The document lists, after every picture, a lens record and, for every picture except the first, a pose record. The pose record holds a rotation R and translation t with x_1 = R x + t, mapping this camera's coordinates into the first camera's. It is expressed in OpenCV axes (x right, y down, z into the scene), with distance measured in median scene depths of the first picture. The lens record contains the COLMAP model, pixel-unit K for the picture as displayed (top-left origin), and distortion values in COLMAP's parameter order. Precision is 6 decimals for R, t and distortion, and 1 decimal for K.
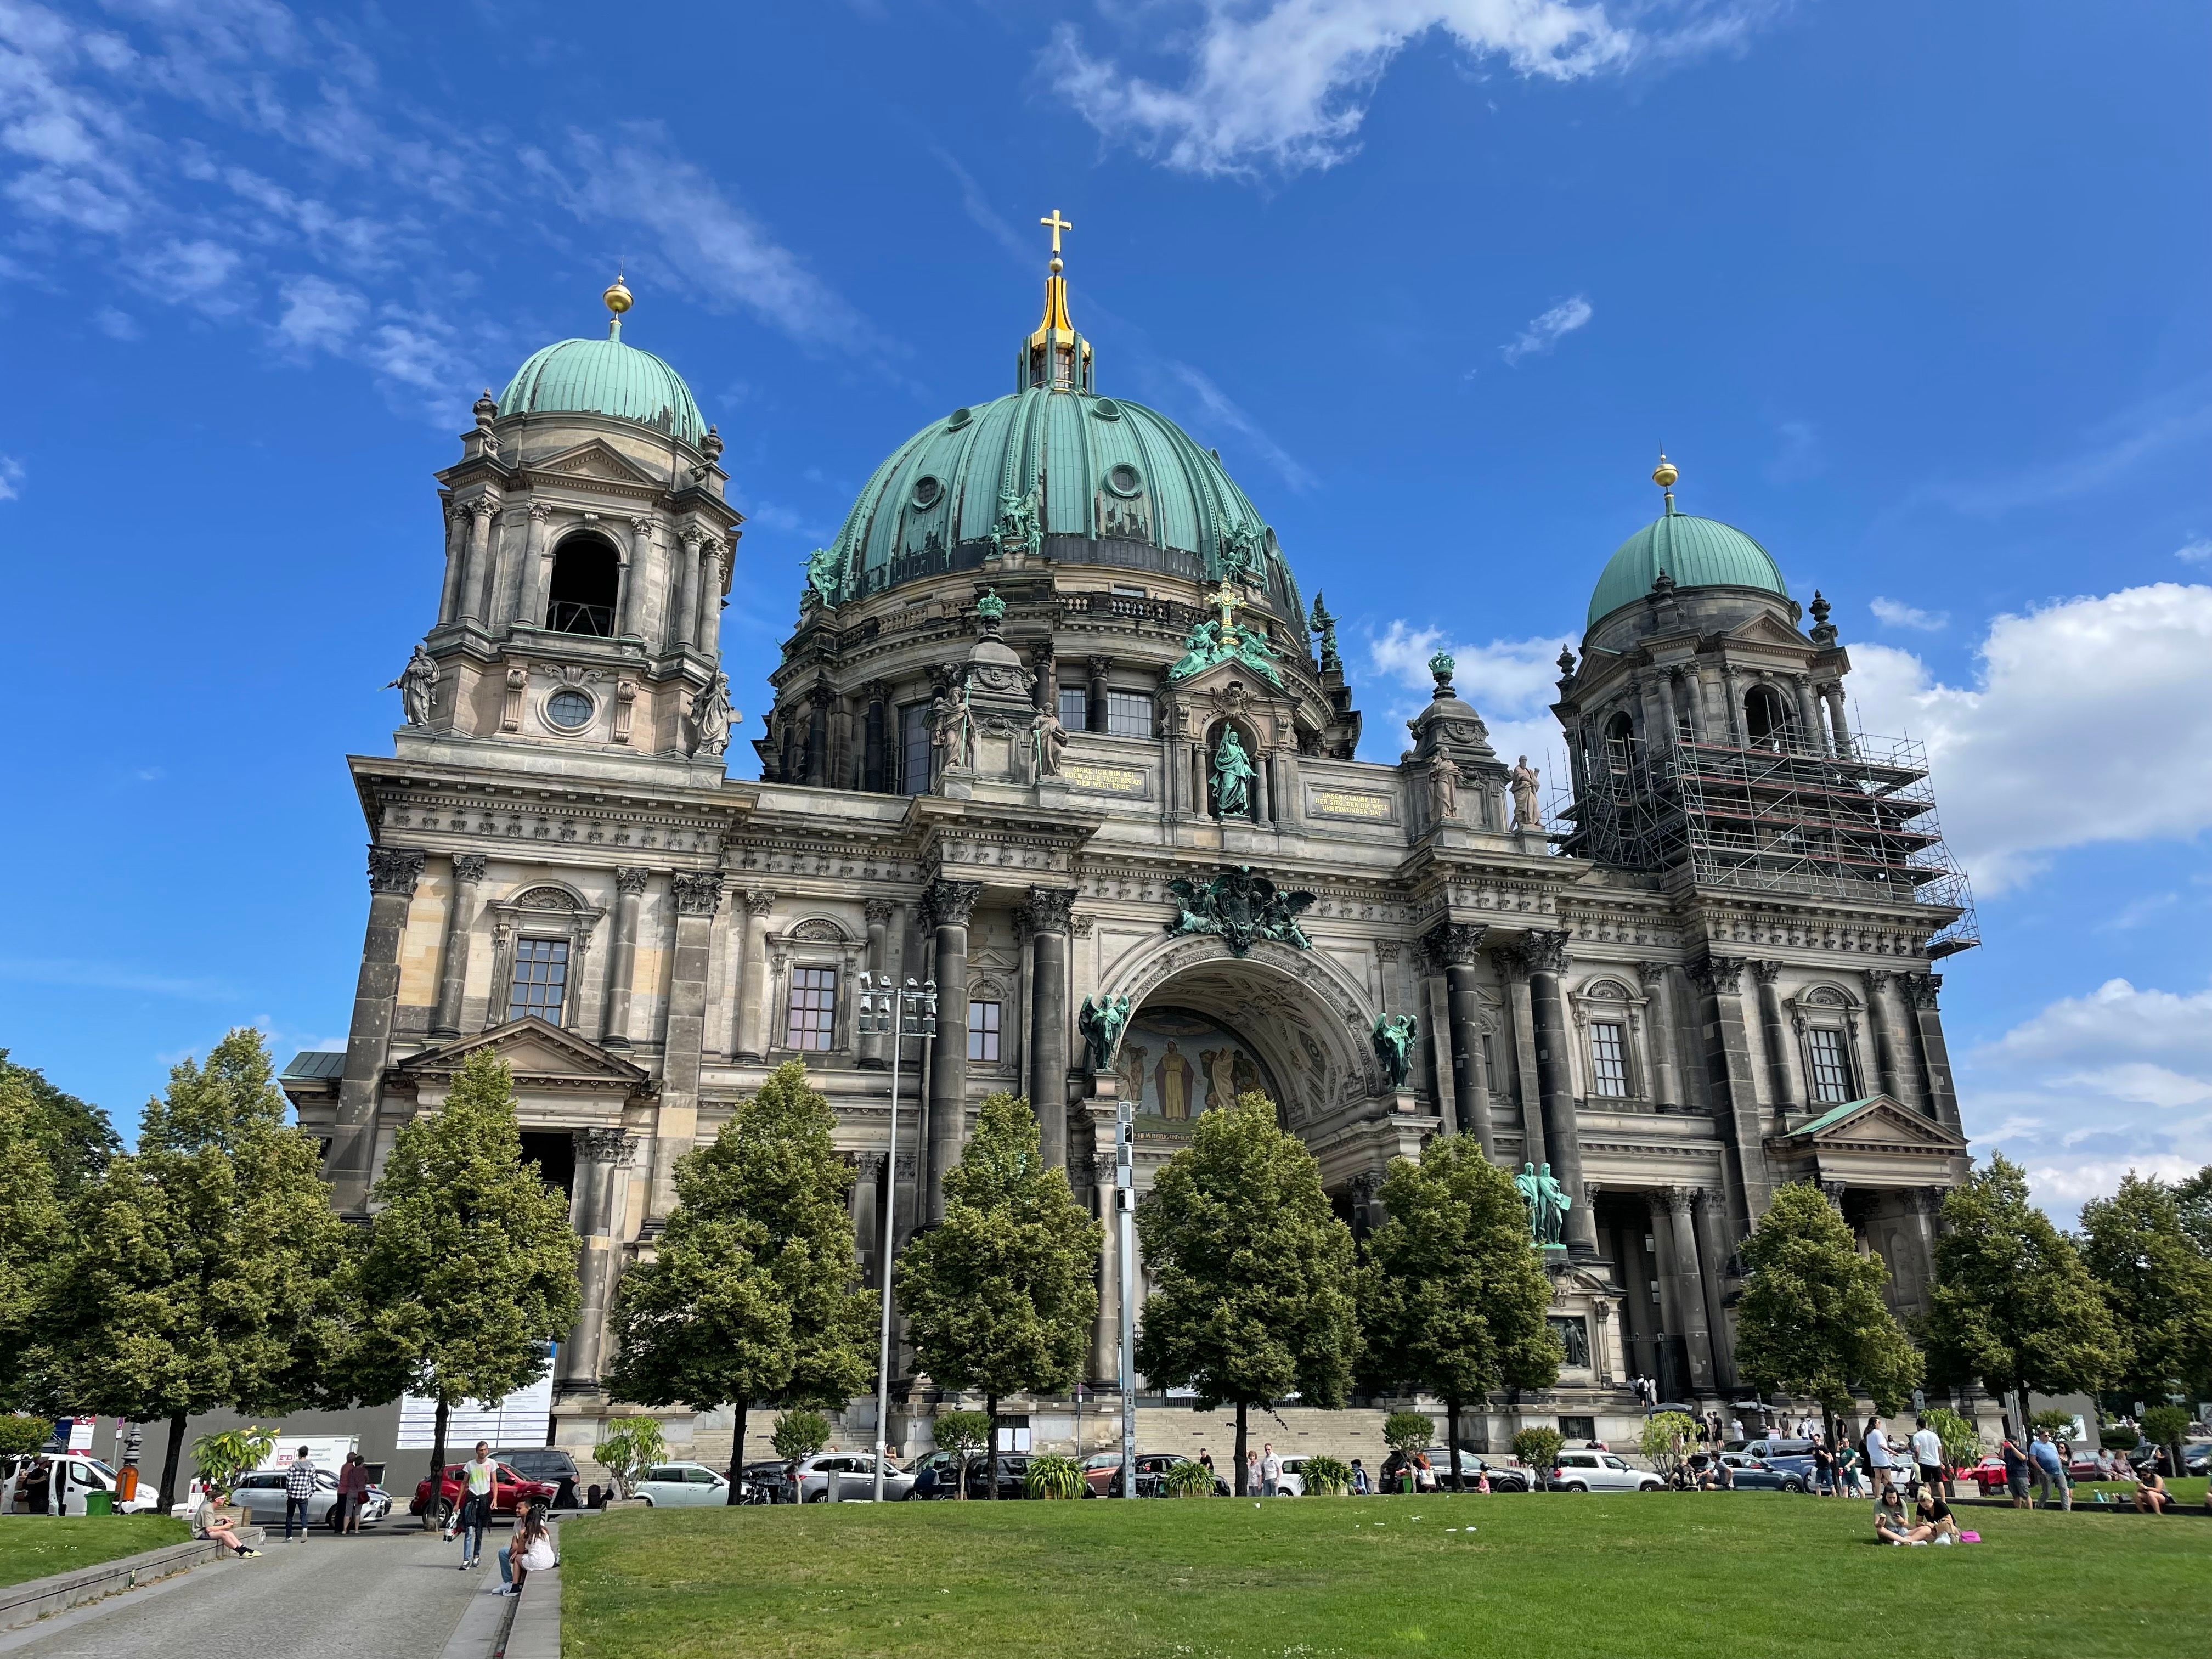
lens RADIAL K [[1581.2, 0, 1069.1], [0, 1581.2, 751.5], [0, 0, 1]] dist [0.112479, -0.151949]
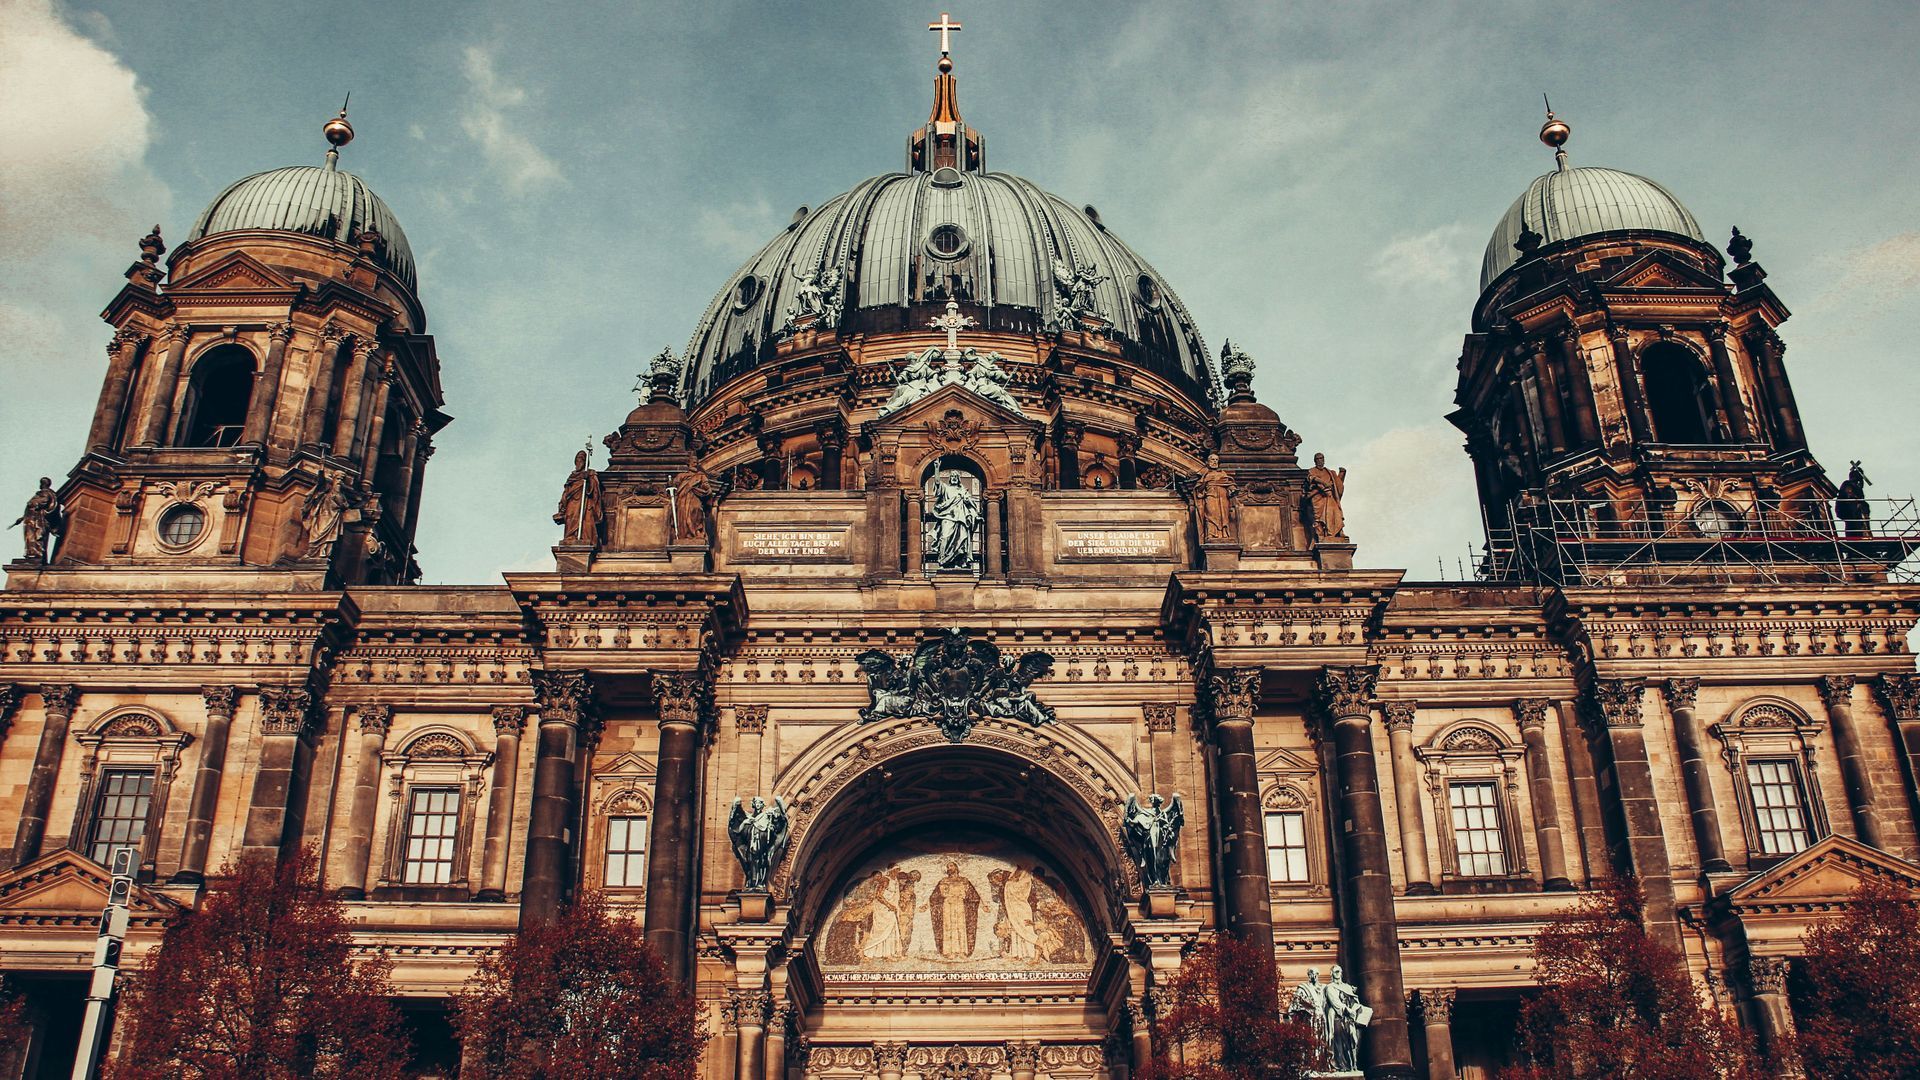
lens RADIAL K [[1548.8, 0, 955.7], [0, 1548.8, 494.6], [0, 0, 1]] dist [-0.113431, 0.009018]
pose [[0.965733, -0.131015, -0.224042, 0.292717], [0.106938, 0.987421, -0.116464, 0.096744], [0.236482, 0.088514, 0.967596, 0.236172]]
